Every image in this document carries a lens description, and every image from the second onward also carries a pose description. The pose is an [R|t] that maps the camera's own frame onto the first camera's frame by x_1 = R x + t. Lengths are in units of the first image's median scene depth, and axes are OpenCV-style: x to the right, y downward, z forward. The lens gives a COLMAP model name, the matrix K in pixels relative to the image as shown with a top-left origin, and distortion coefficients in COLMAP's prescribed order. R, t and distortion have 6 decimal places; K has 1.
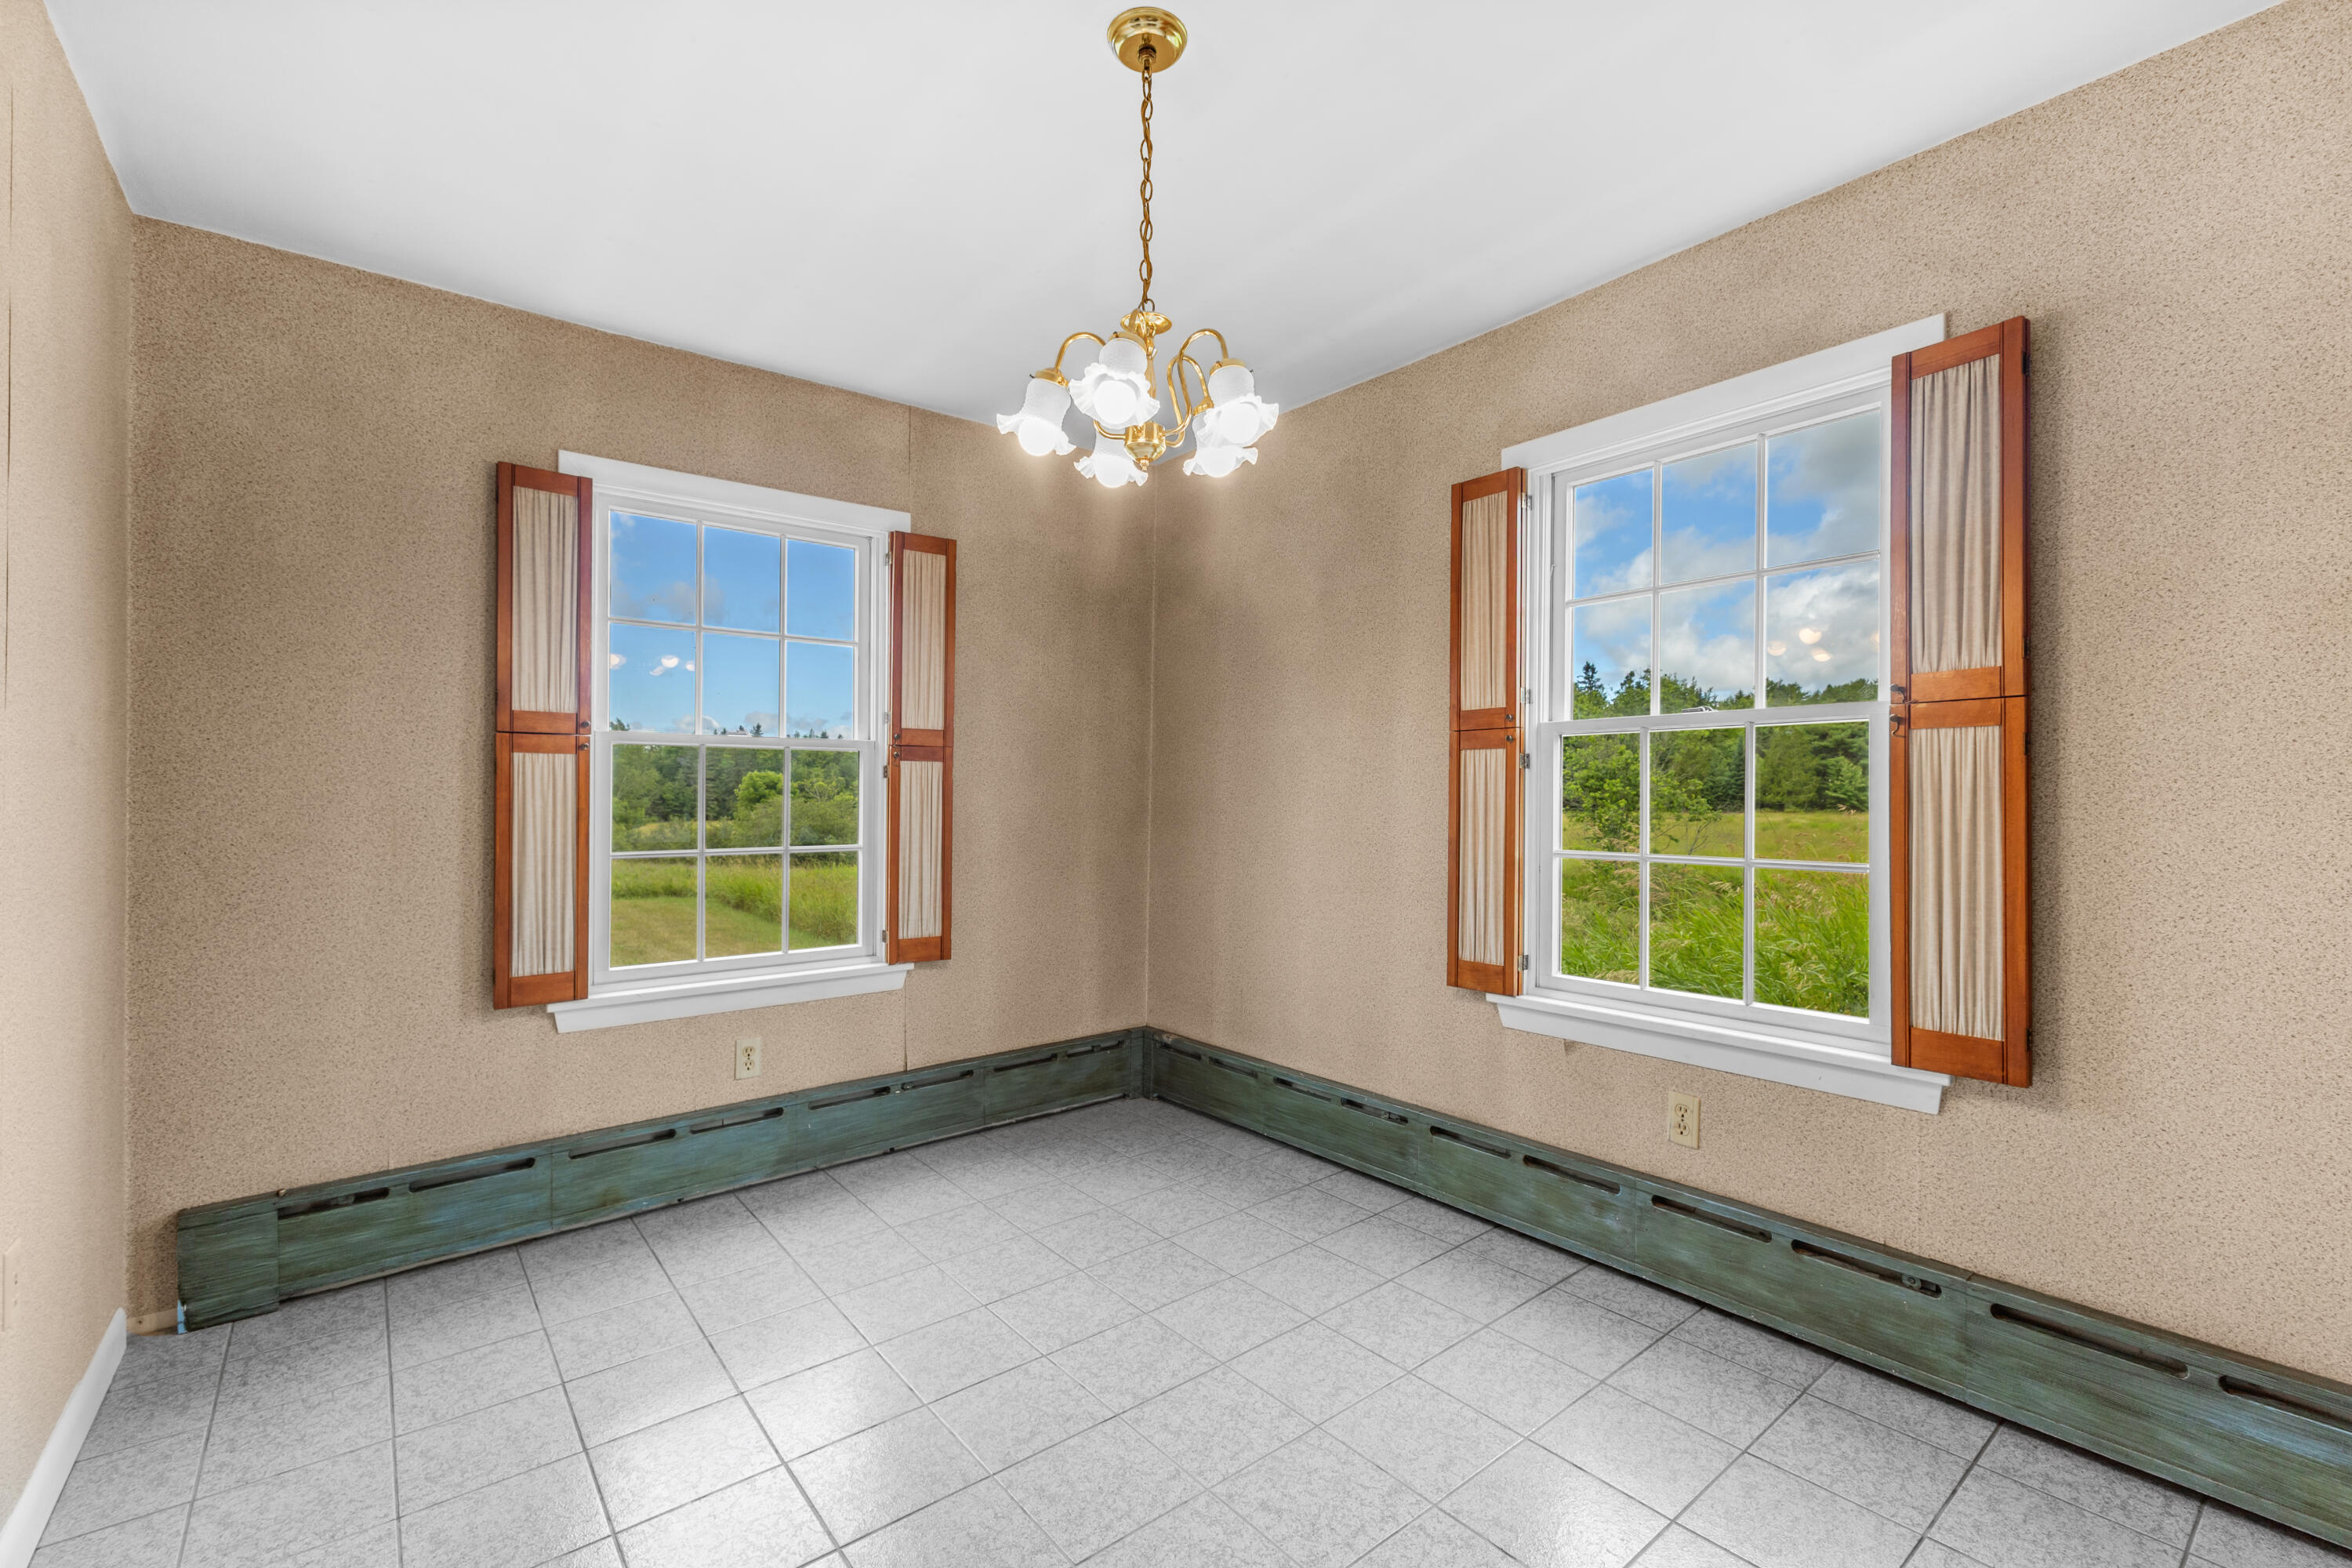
lens RADIAL K [[989.2, 0, 1179.1], [0, 989.2, 795.1], [0, 0, 1]] dist [0.000771, 0.000102]
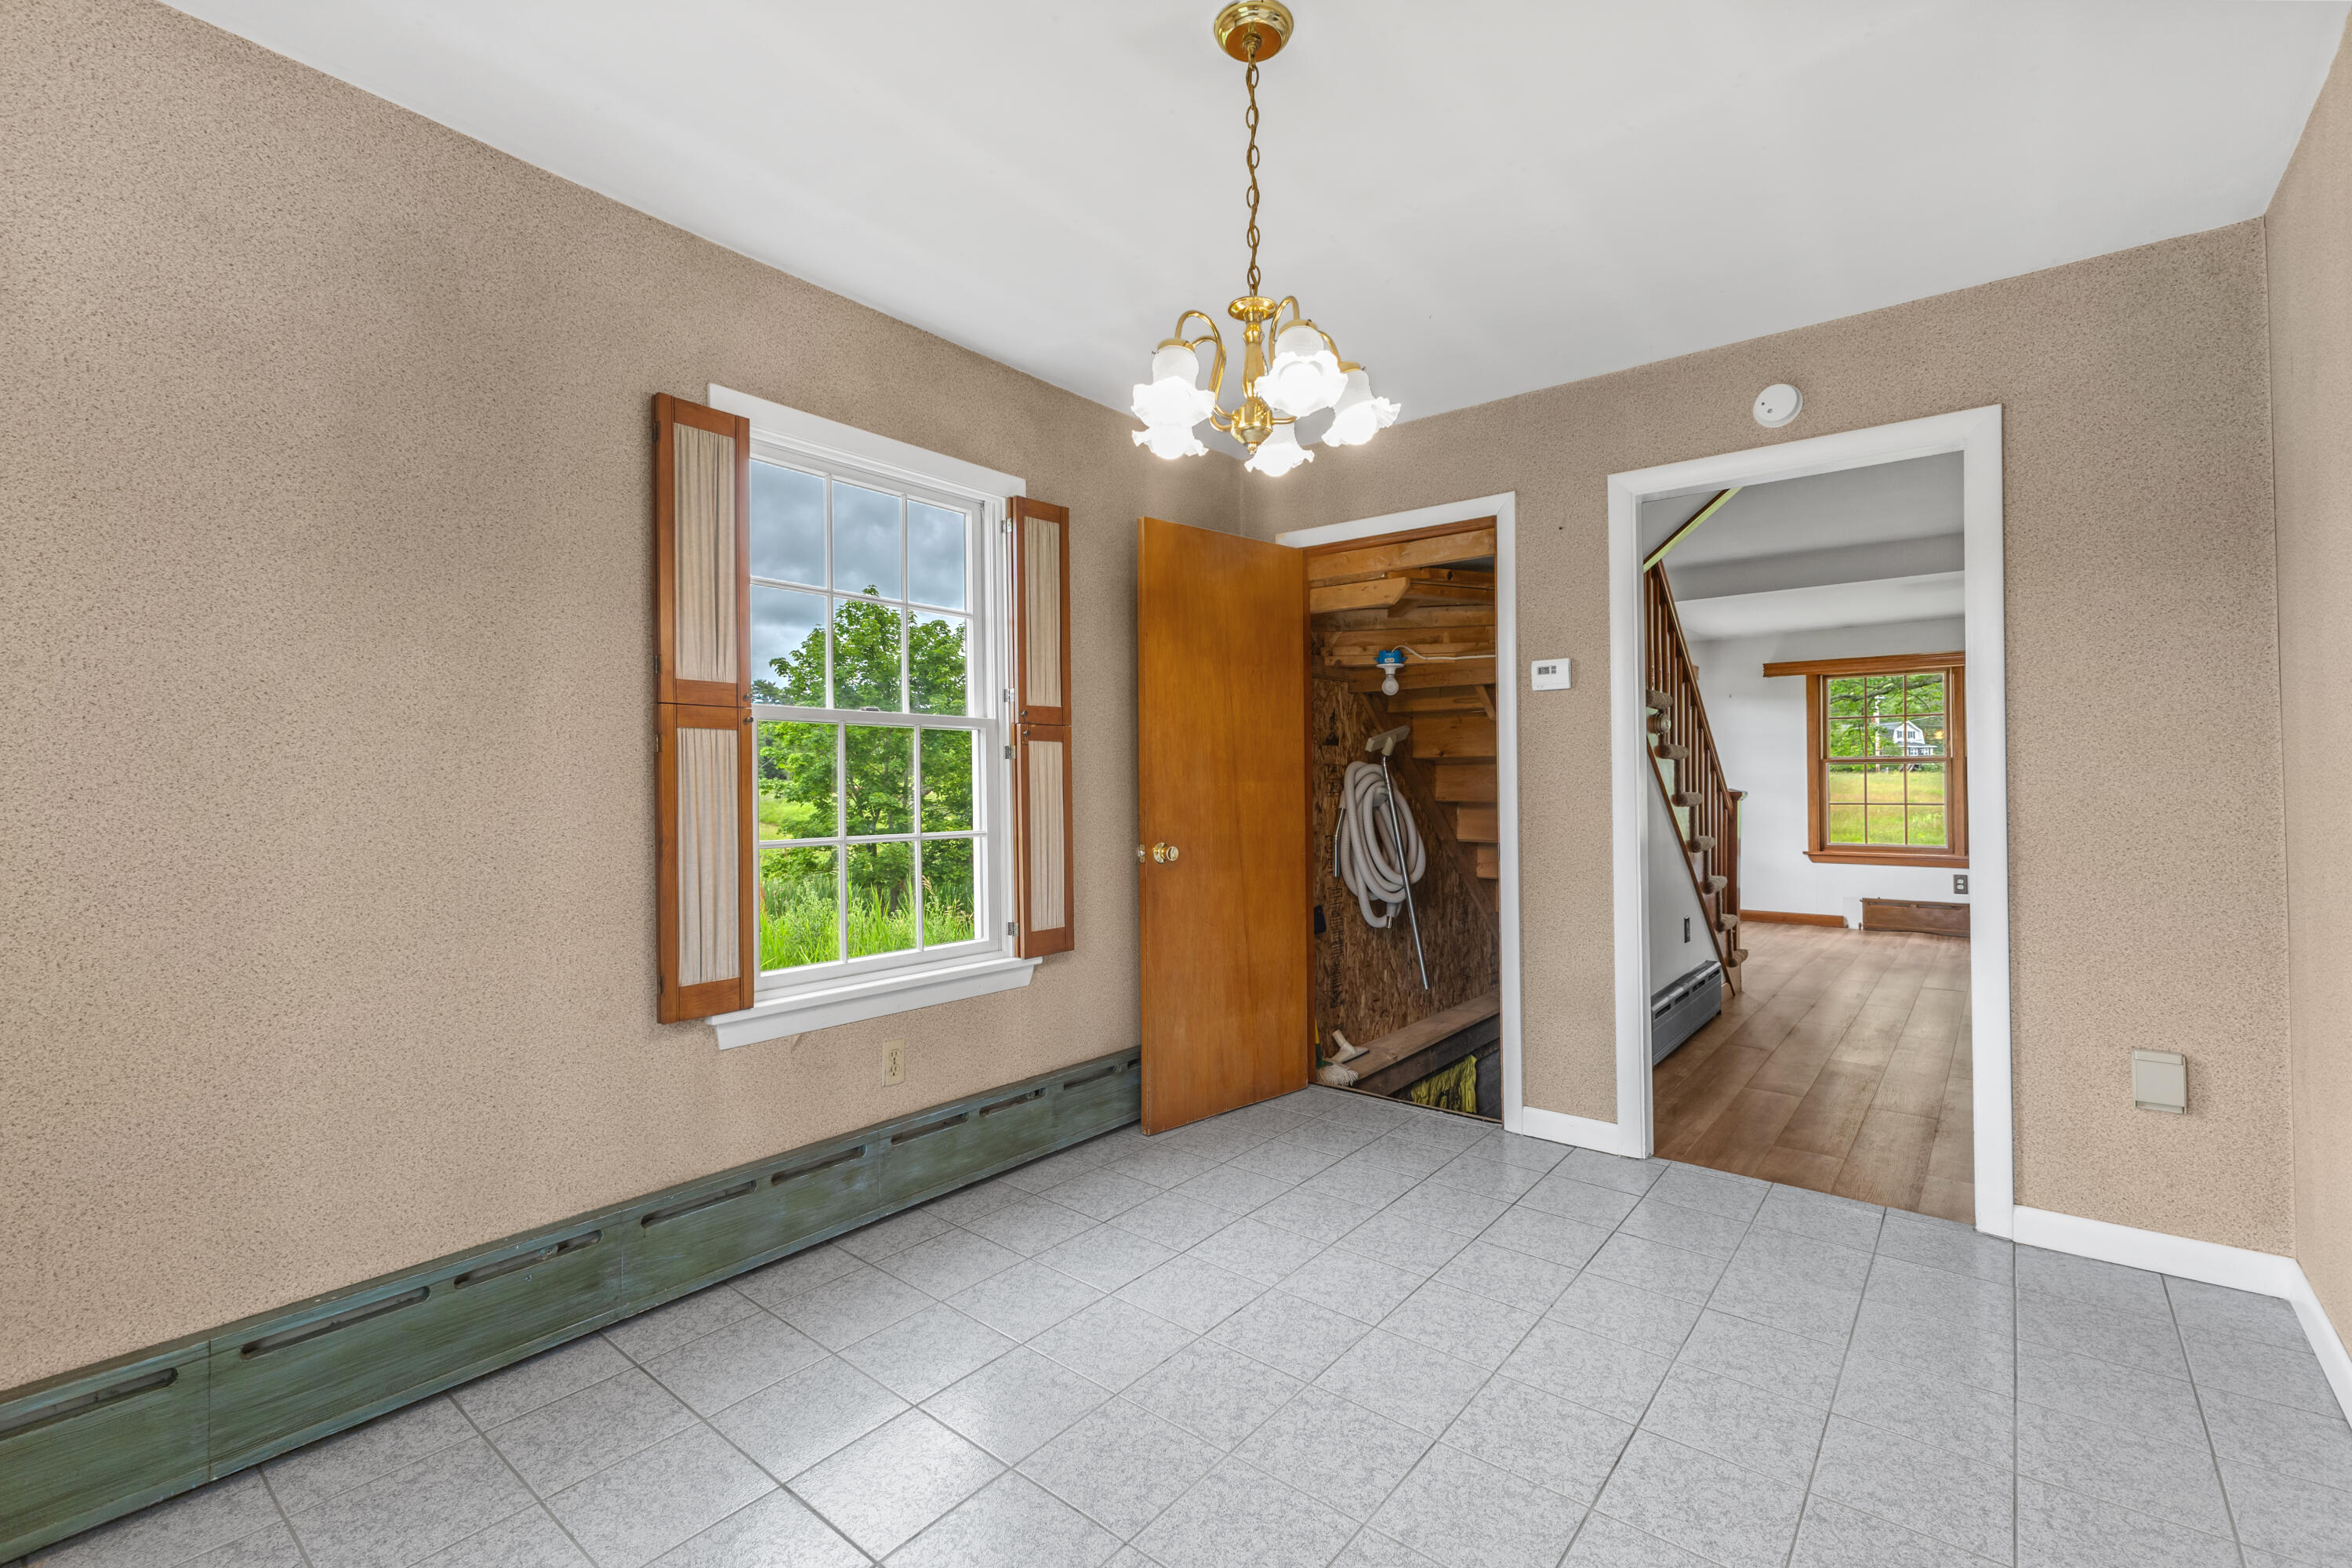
lens RADIAL K [[1014.8, 0, 1173.9], [0, 1014.8, 775.7], [0, 0, 1]] dist [0.002821, 0.000544]
pose [[-0.206067, 0.009861, 0.978488, -0.684039], [0.003495, 0.999950, -0.009341, 0.003855], [-0.978532, 0.001495, -0.206092, 0.869807]]
